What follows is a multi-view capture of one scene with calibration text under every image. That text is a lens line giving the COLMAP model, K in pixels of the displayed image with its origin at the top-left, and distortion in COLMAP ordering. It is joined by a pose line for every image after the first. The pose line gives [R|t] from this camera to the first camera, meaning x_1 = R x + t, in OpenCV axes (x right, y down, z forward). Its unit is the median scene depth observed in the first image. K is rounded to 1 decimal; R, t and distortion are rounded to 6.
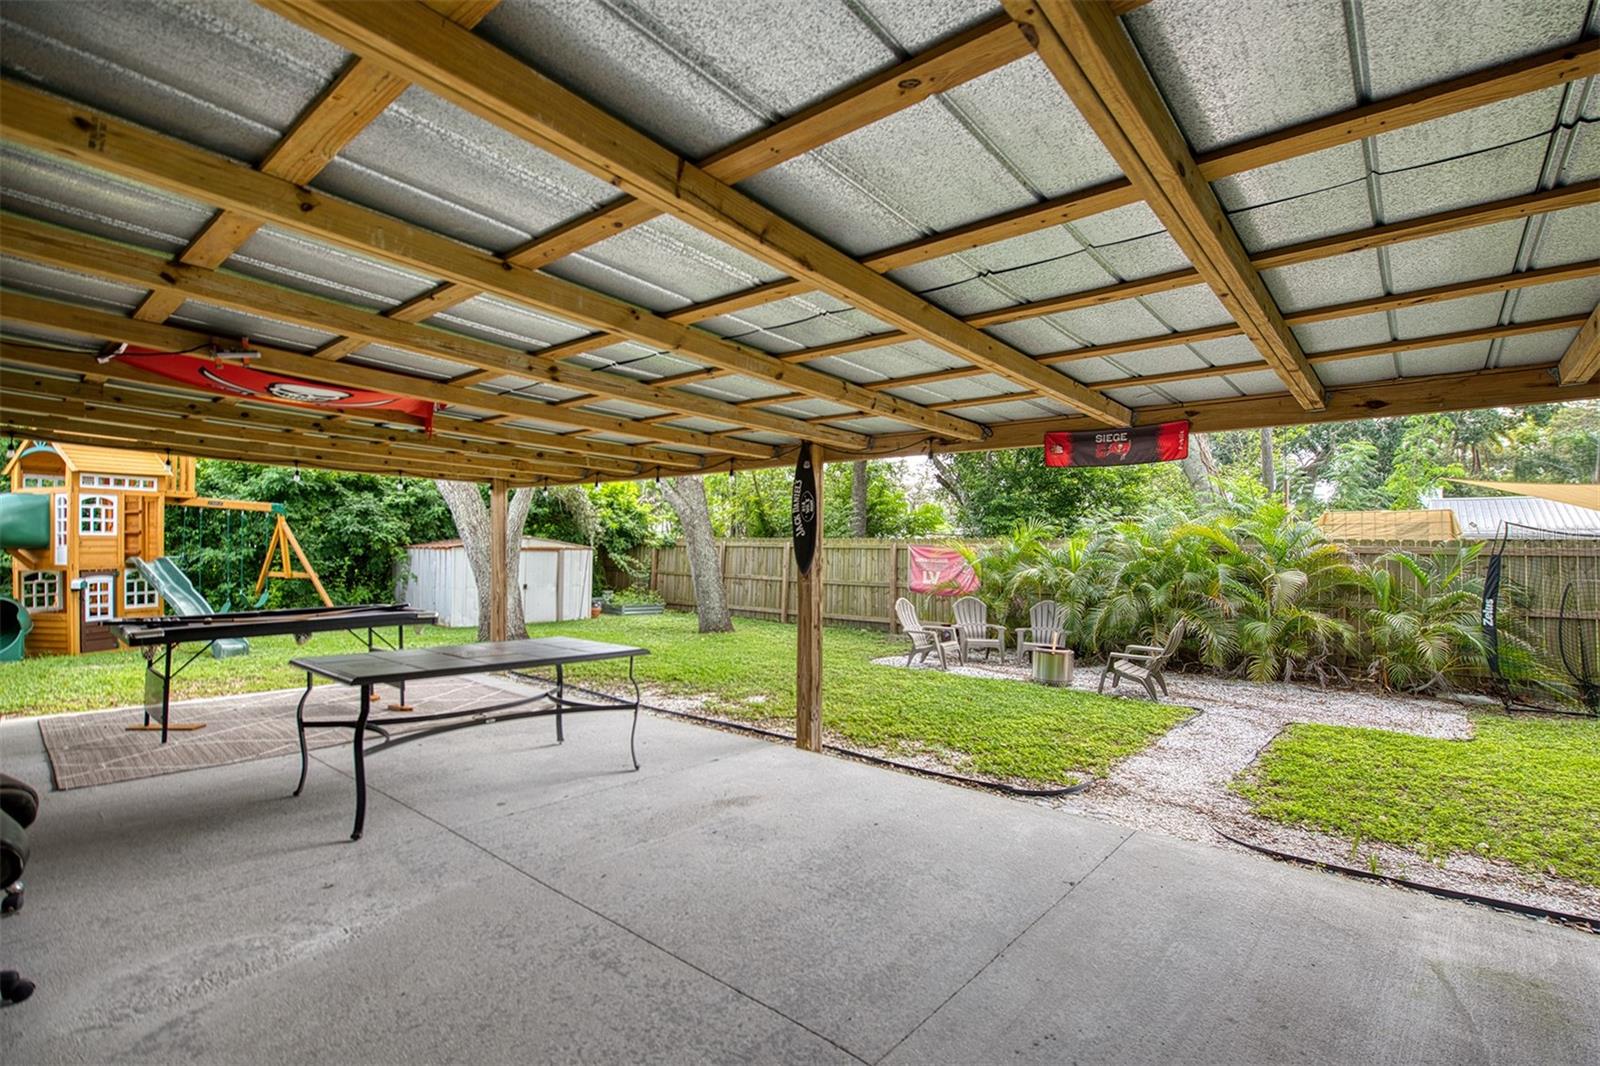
lens RADIAL K [[760.9, 0, 805.9], [0, 760.9, 540.5], [0, 0, 1]] dist [-0.011867, 0.000144]
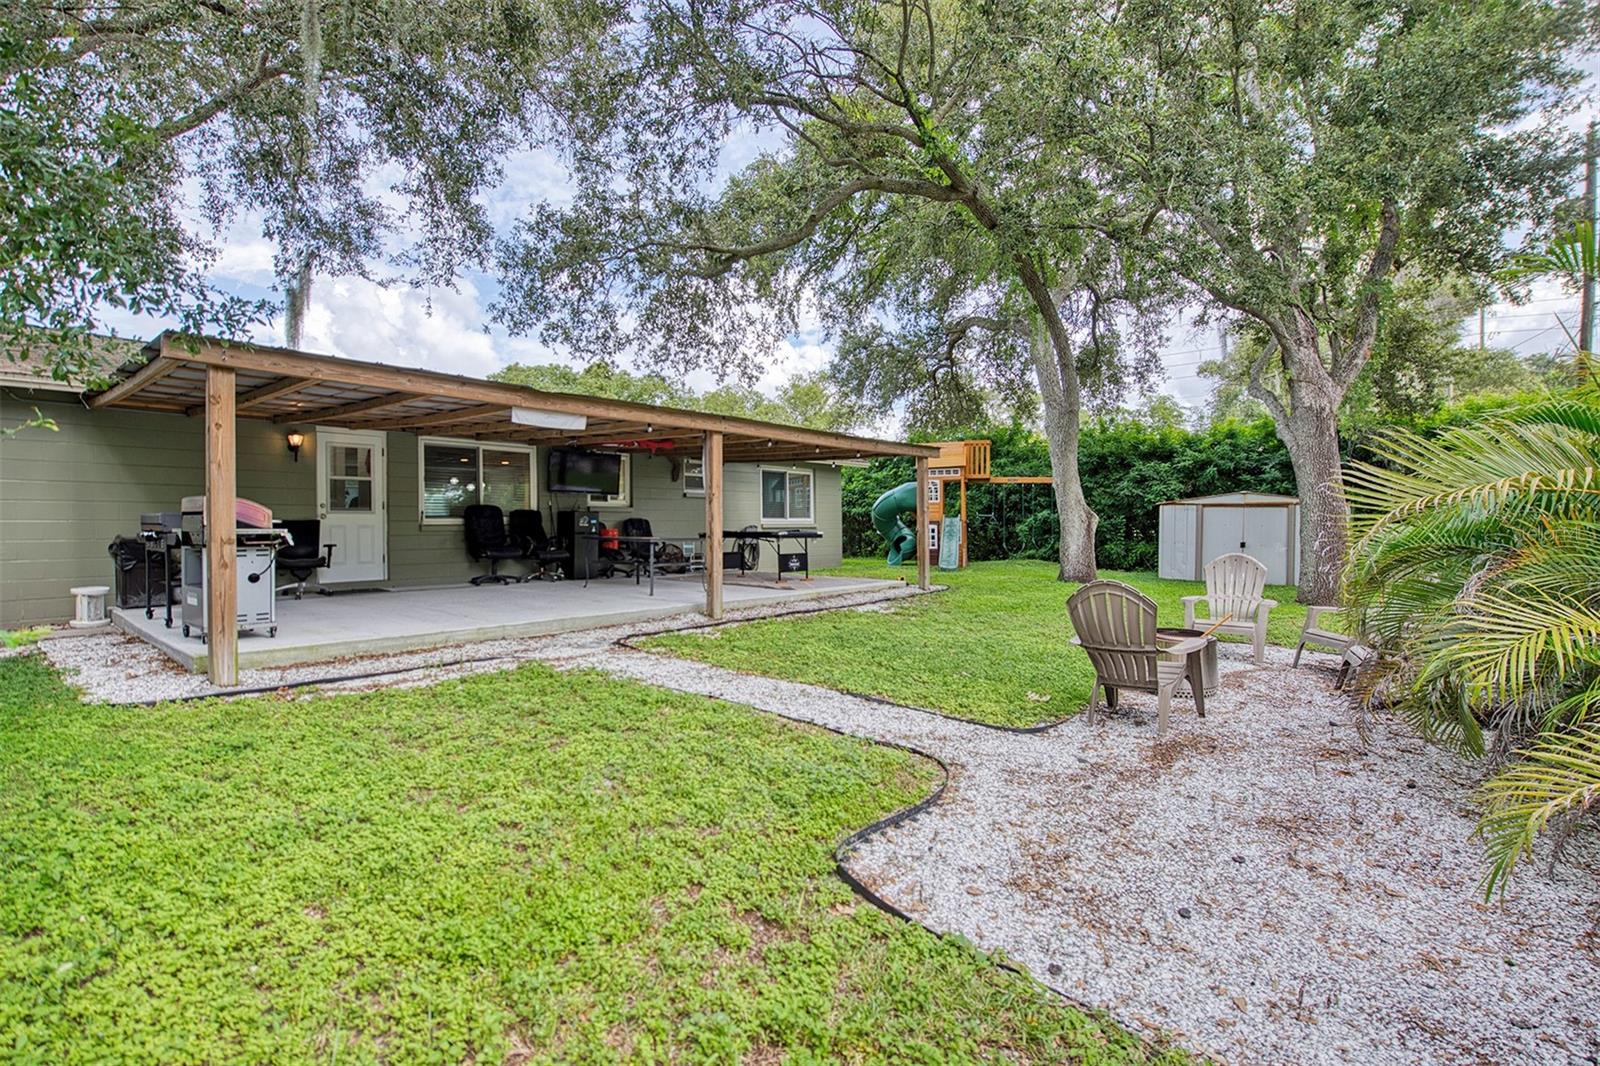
lens RADIAL K [[772.7, 0, 803.2], [0, 772.7, 540.1], [0, 0, 1]] dist [-0.010903, -0.000505]
pose [[-0.041248, 0.010443, -0.999094, 0.918811], [0.008062, 0.999916, 0.010119, 0.061460], [0.999116, -0.007637, -0.041329, 0.746168]]
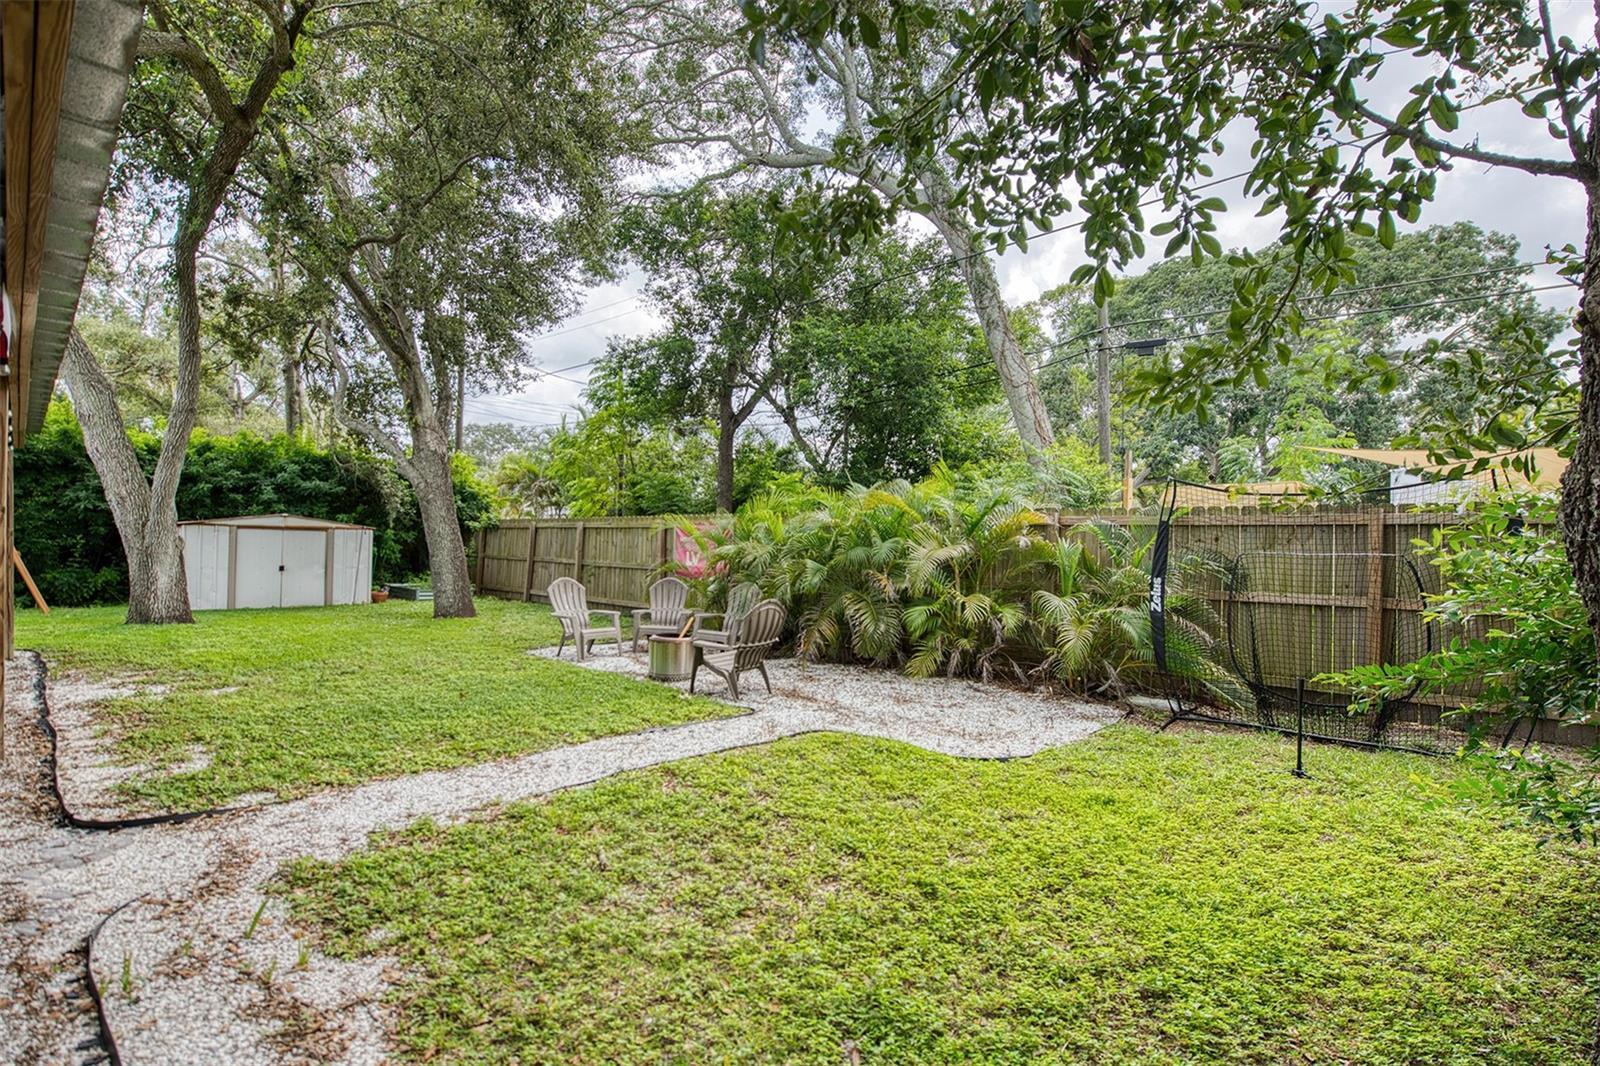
lens RADIAL K [[772.7, 0, 803.2], [0, 772.7, 540.1], [0, 0, 1]] dist [-0.010903, -0.000505]
pose [[0.998844, 0.002095, -0.048033, 0.471418], [-0.001725, 0.999968, 0.007757, 0.027218], [0.048047, -0.007665, 0.998816, 0.139875]]
